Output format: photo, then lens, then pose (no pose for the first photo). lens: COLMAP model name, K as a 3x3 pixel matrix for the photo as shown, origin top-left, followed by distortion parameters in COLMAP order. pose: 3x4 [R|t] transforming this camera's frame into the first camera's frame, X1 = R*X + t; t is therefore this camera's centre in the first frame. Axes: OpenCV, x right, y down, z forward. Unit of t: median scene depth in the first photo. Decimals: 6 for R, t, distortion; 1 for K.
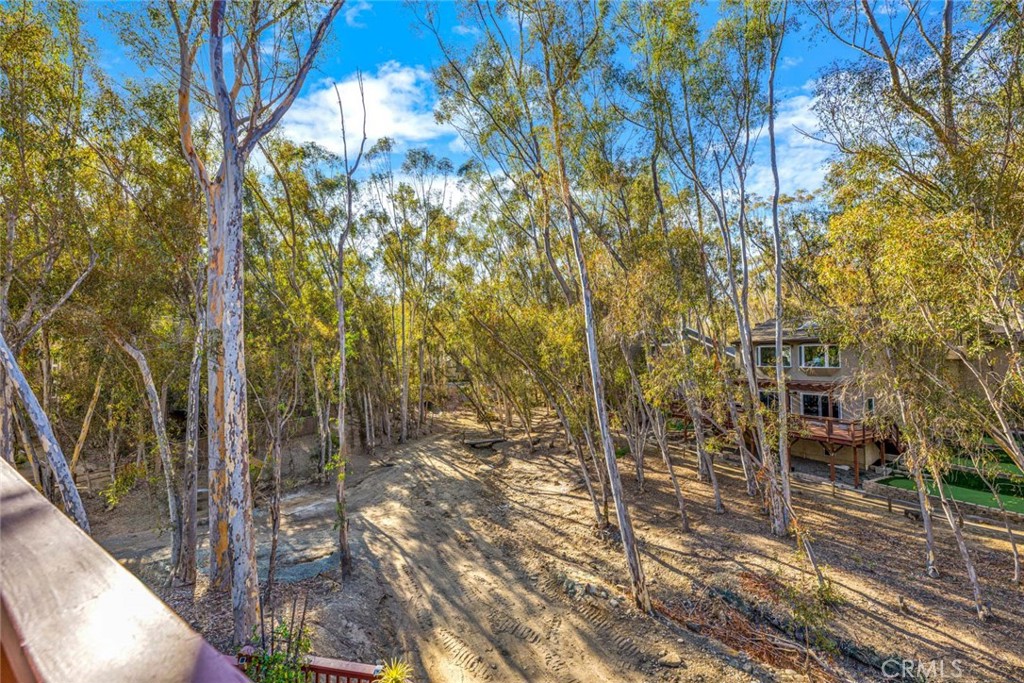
lens RADIAL K [[418.8, 0, 506.2], [0, 418.8, 341.3], [0, 0, 1]] dist [0.003837, 0.000399]
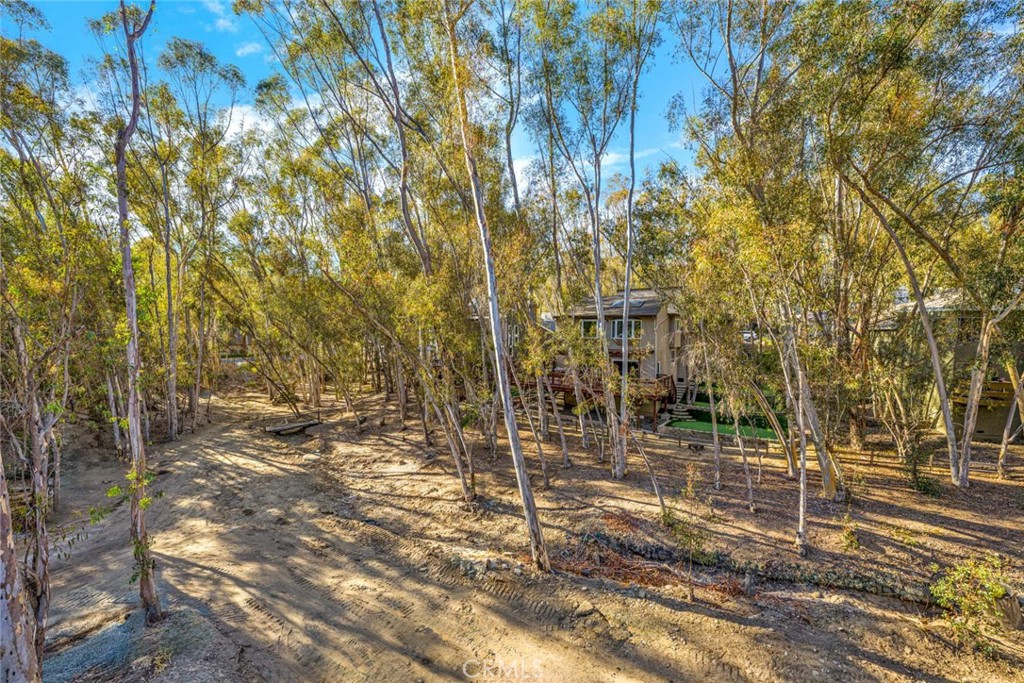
lens RADIAL K [[418.8, 0, 513.0], [0, 418.8, 340.8], [0, 0, 1]] dist [0.003837, 0.000399]
pose [[0.871122, -0.005248, 0.491039, -0.179682], [-0.027216, 0.997890, 0.058947, 0.007867], [-0.490313, -0.064715, 0.869141, 0.121220]]
